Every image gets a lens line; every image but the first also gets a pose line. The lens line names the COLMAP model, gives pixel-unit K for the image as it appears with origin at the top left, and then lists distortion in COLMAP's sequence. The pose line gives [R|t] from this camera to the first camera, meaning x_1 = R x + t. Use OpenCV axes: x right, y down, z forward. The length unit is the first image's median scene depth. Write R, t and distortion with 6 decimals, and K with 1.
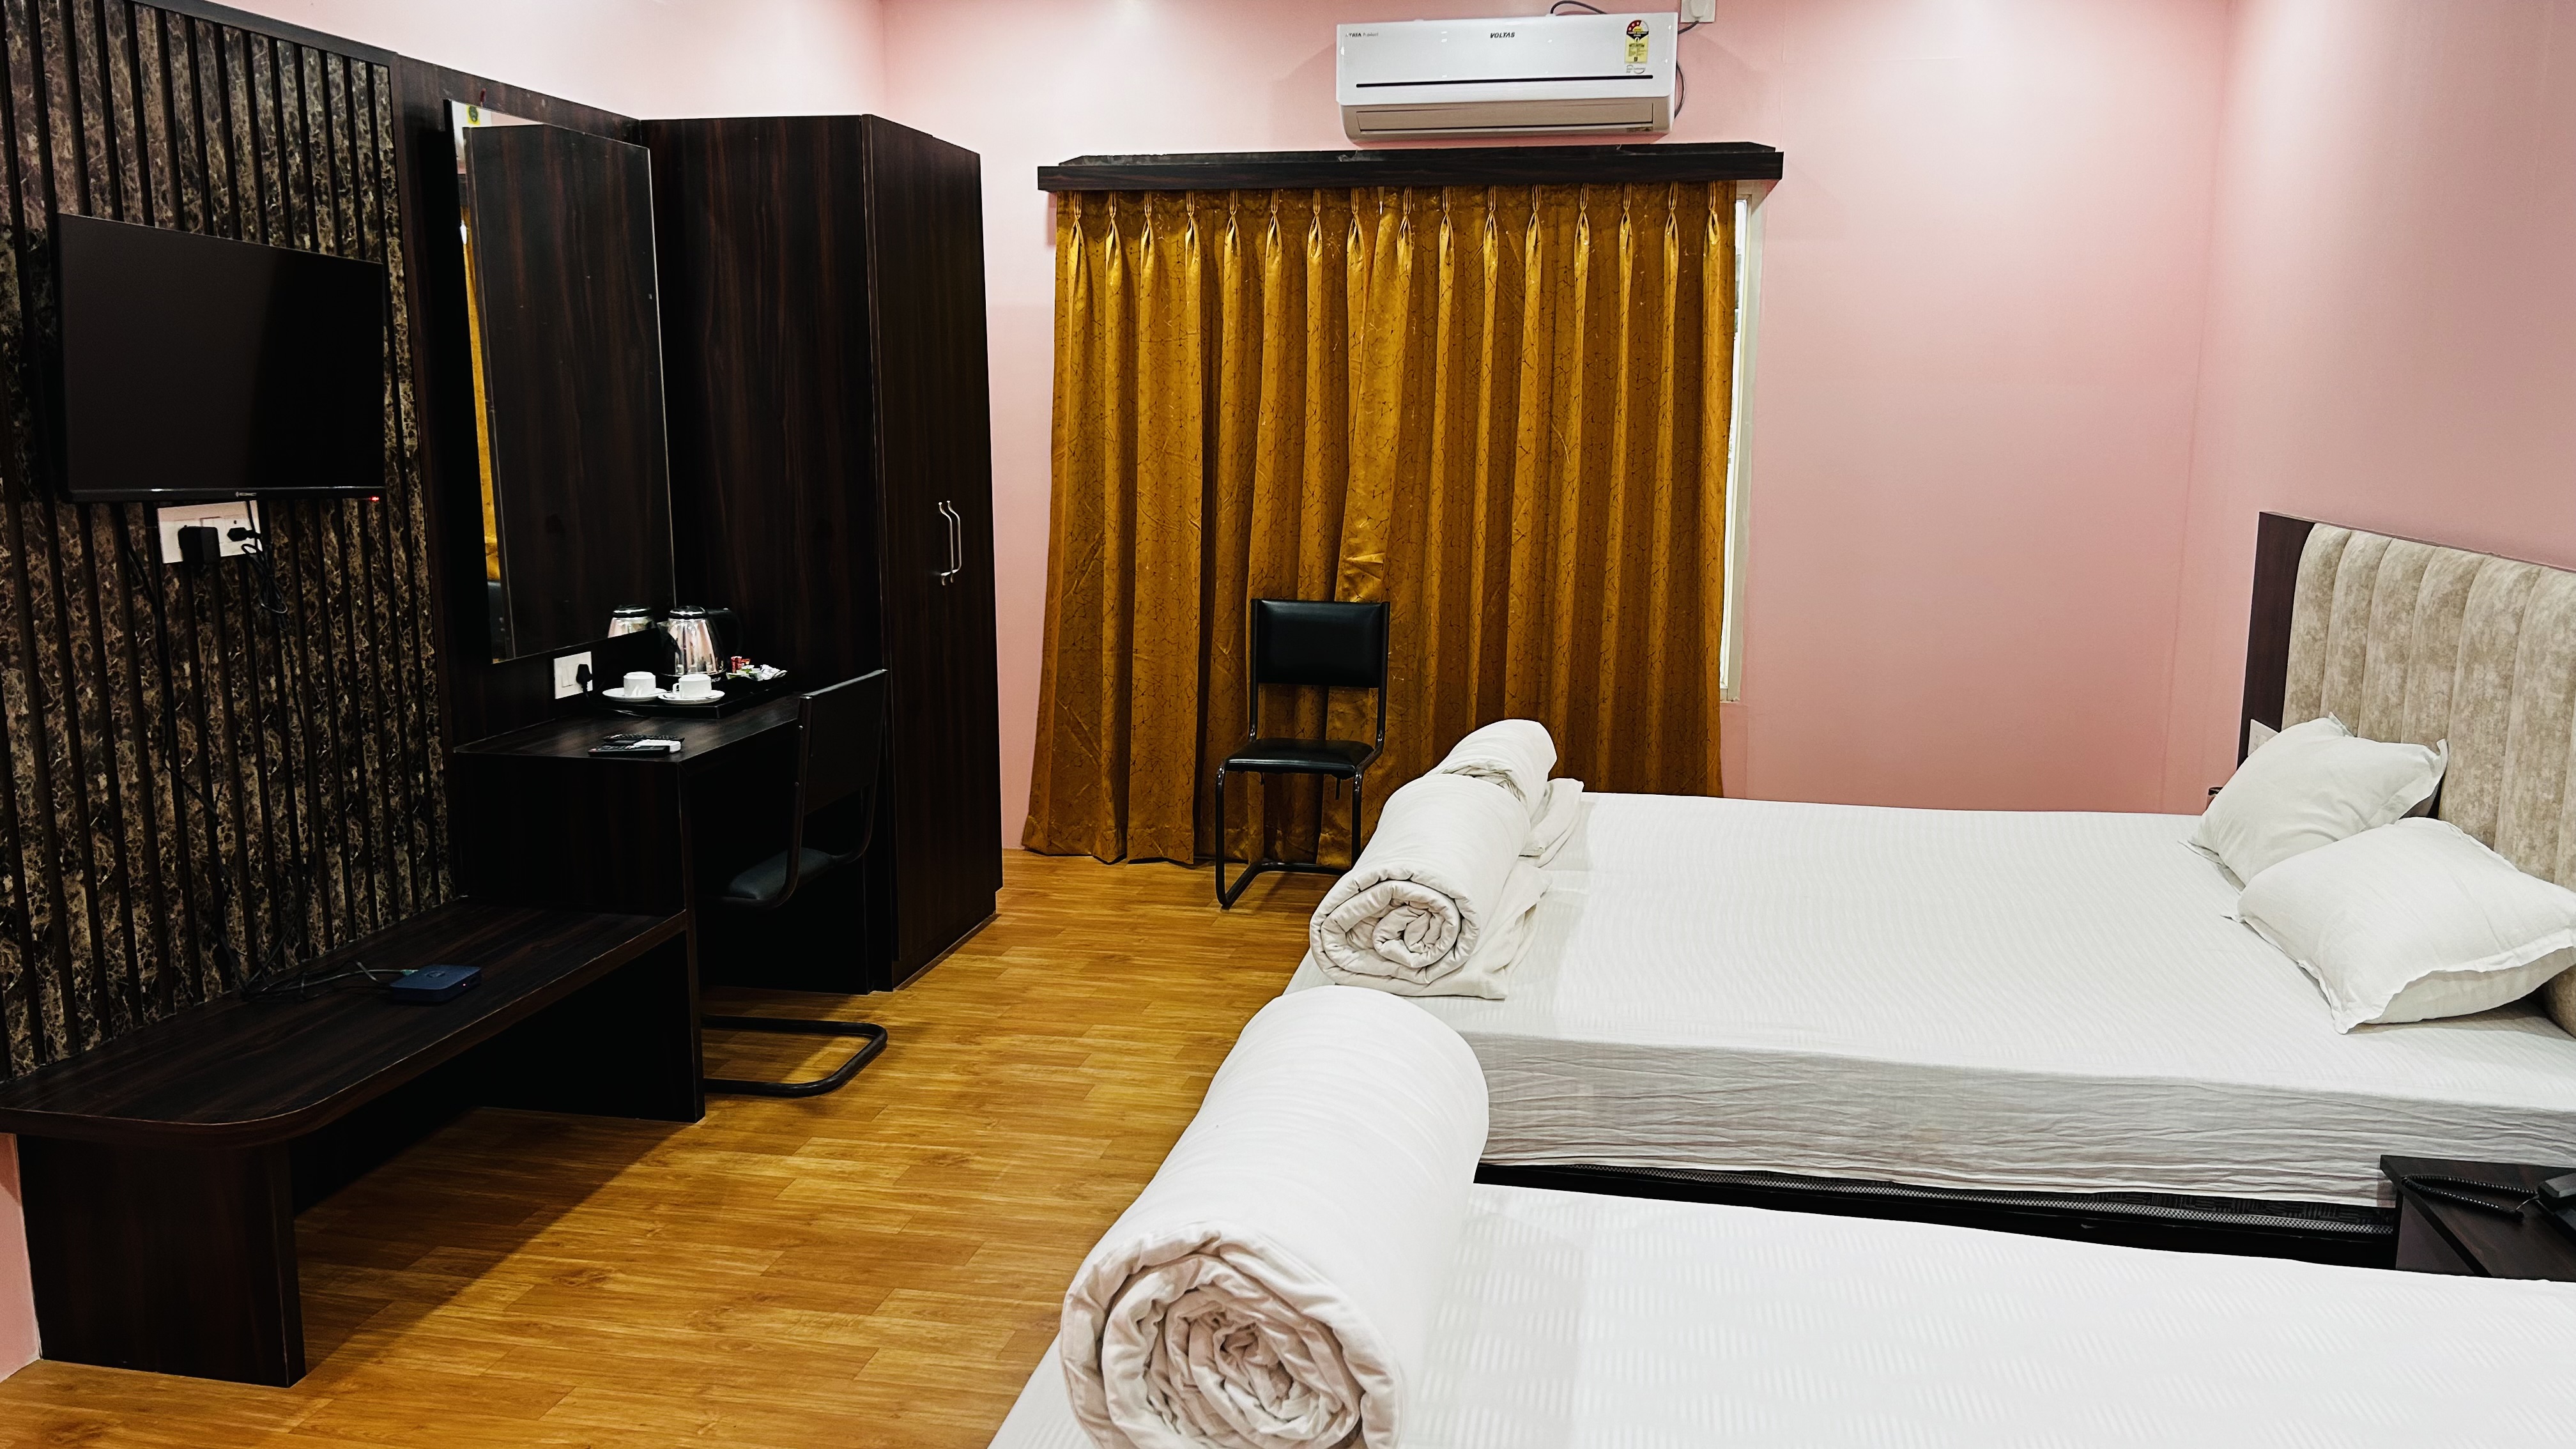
lens RADIAL K [[1946.3, 0, 1266.2], [0, 1946.3, 714.8], [0, 0, 1]] dist [0.087584, -0.102358]
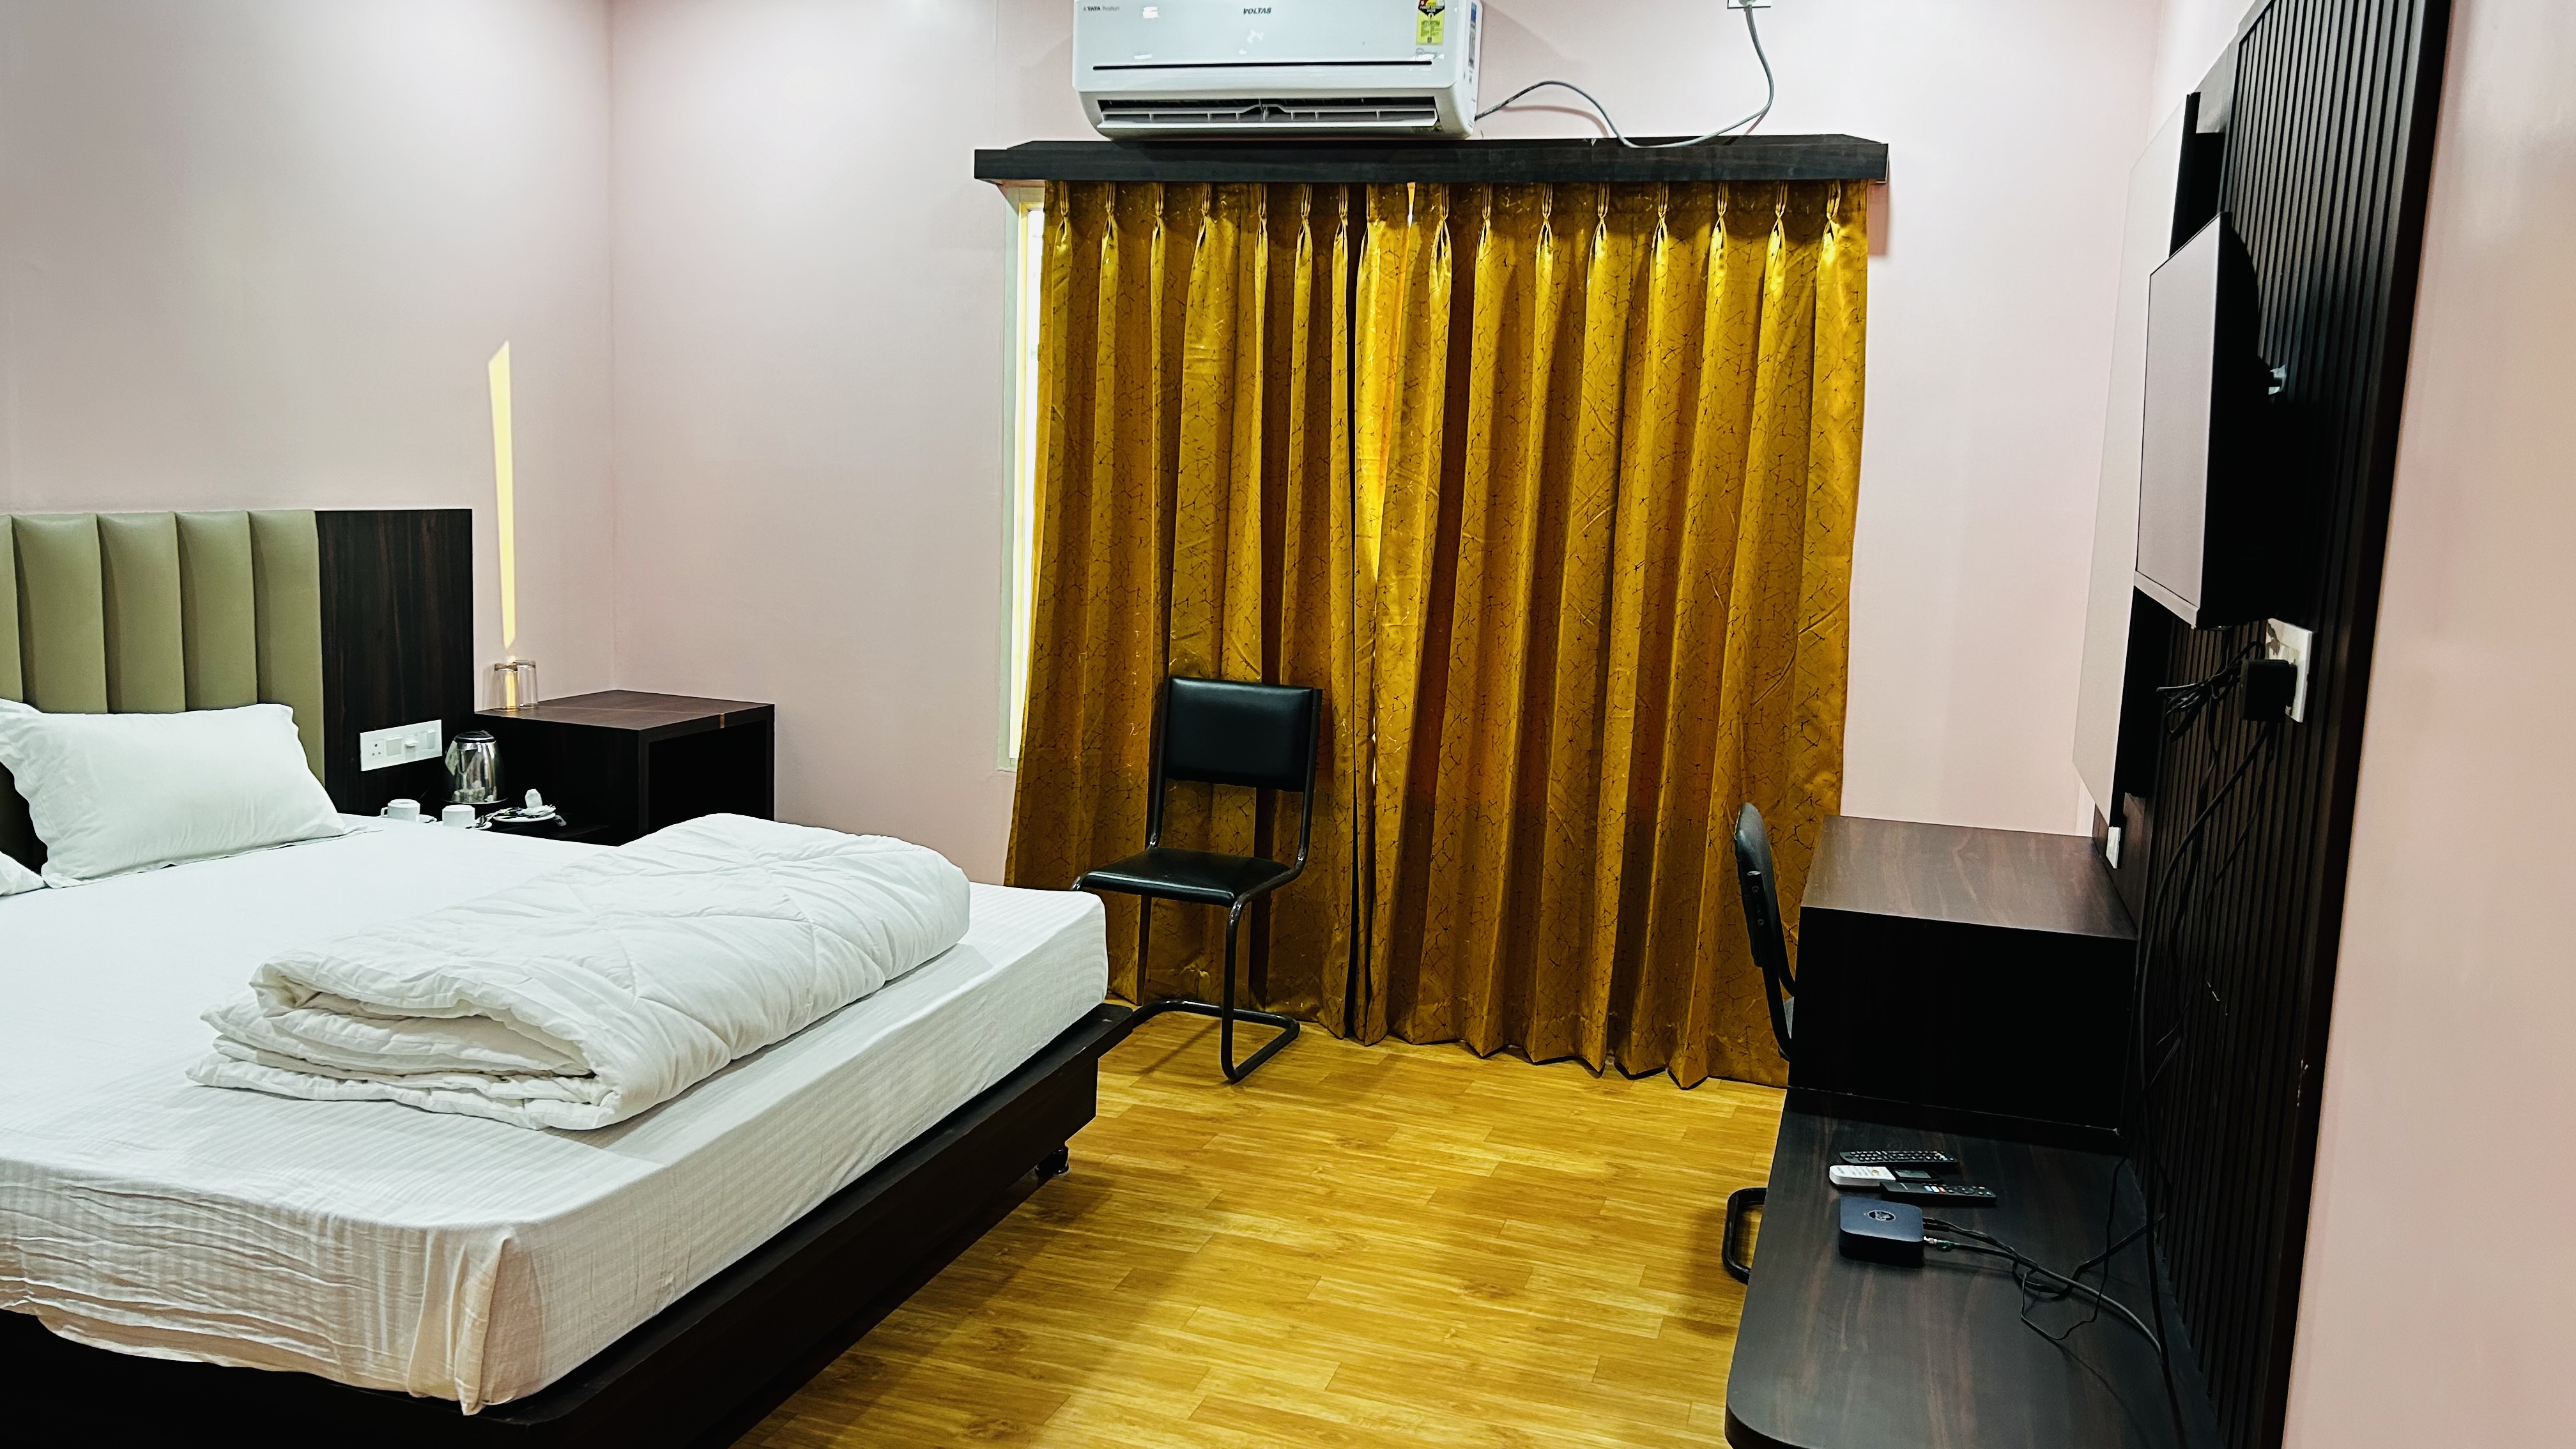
lens RADIAL K [[1946.3, 0, 1290.7], [0, 1946.3, 737.2], [0, 0, 1]] dist [0.087584, -0.102358]
pose [[-0.992656, -0.069224, 0.099211, -0.137161], [-0.035437, 0.950515, 0.308651, -0.285758], [-0.115668, 0.302869, -0.945987, 1.717547]]
